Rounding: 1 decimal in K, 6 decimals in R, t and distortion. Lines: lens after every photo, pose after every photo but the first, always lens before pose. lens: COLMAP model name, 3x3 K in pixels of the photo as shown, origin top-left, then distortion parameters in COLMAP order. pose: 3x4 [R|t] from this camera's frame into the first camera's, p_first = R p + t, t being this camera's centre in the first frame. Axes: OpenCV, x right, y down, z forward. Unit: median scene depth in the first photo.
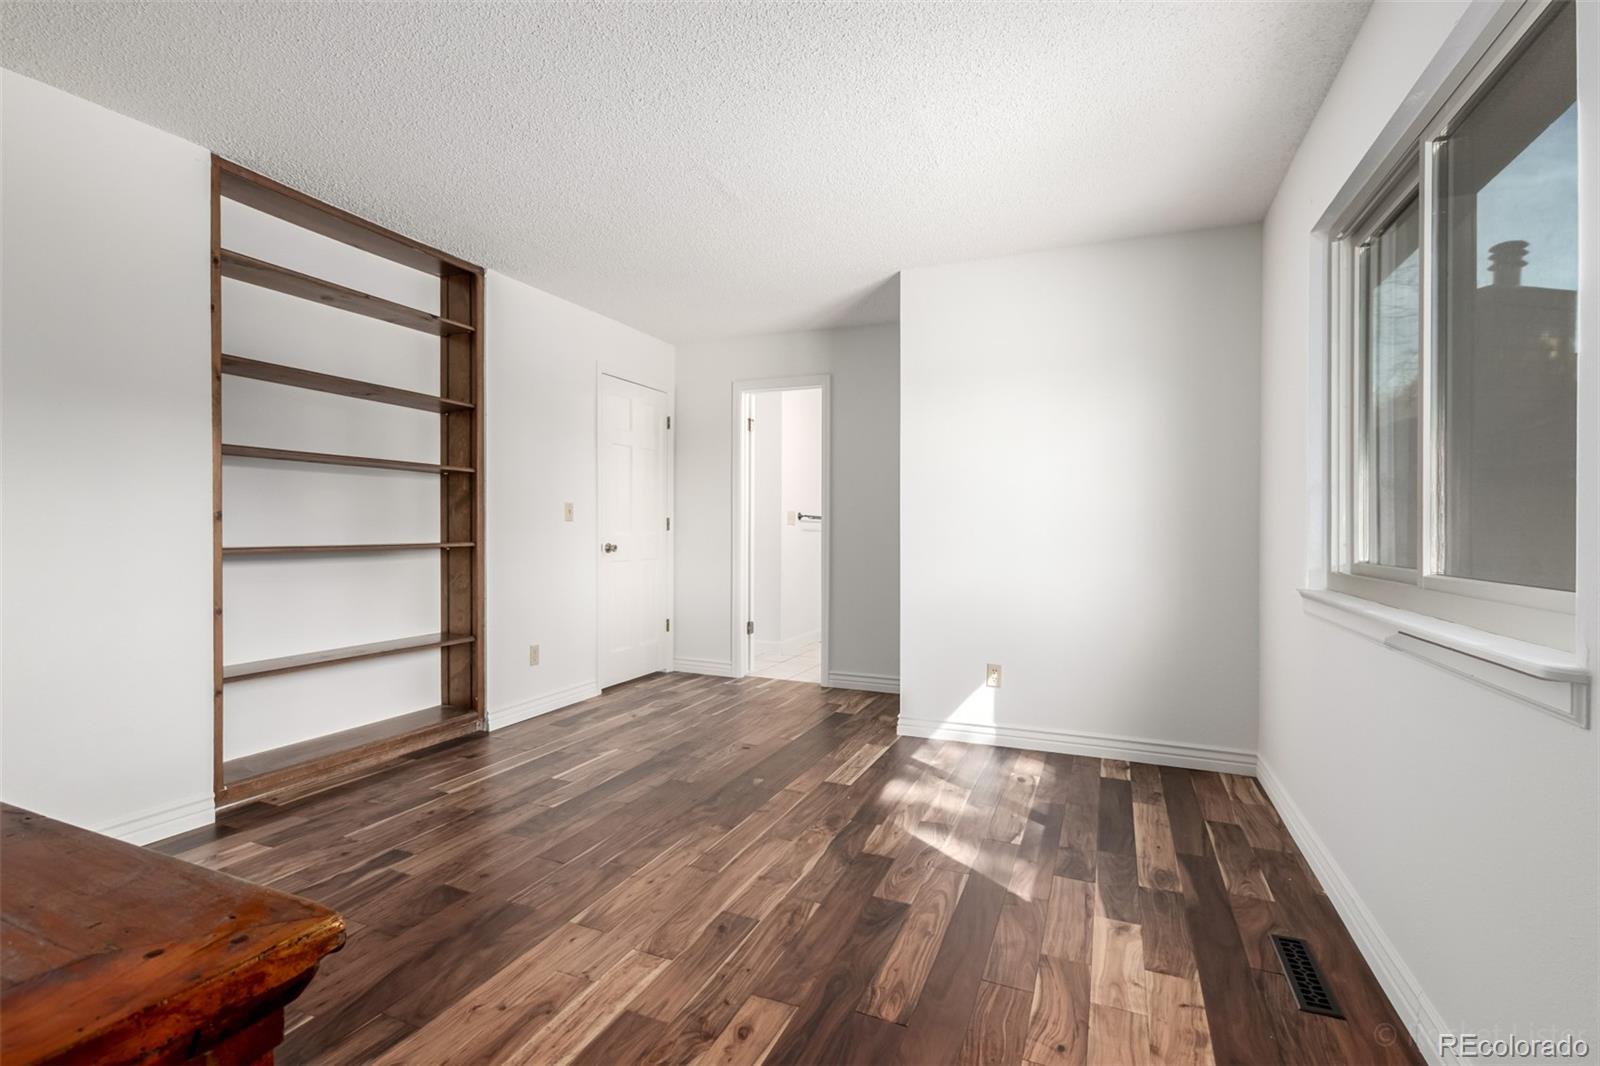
lens RADIAL K [[748.6, 0, 800.0], [0, 748.6, 533.0], [0, 0, 1]] dist [0.000855, -0.000860]
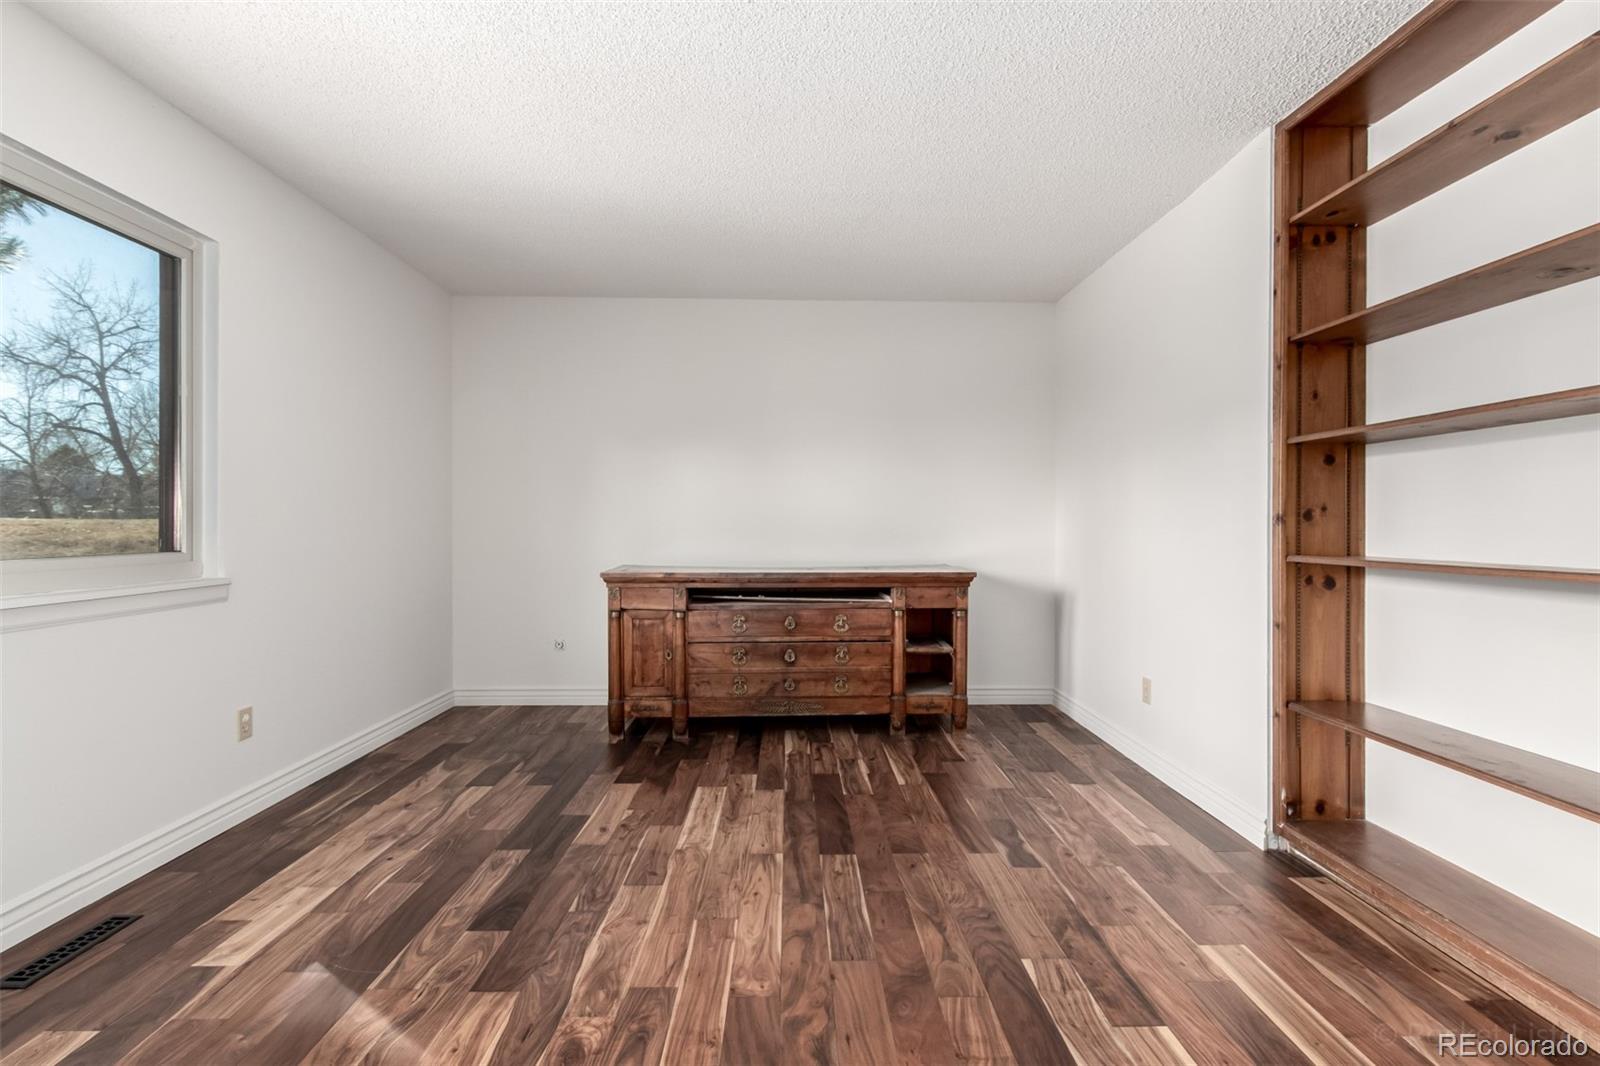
lens RADIAL K [[748.6, 0, 800.0], [0, 748.6, 533.0], [0, 0, 1]] dist [0.000855, -0.000860]
pose [[-0.915591, -0.006974, -0.402051, 0.145305], [-0.014308, 0.999781, 0.015242, -0.014414], [0.401857, 0.019708, -0.915490, 1.989669]]
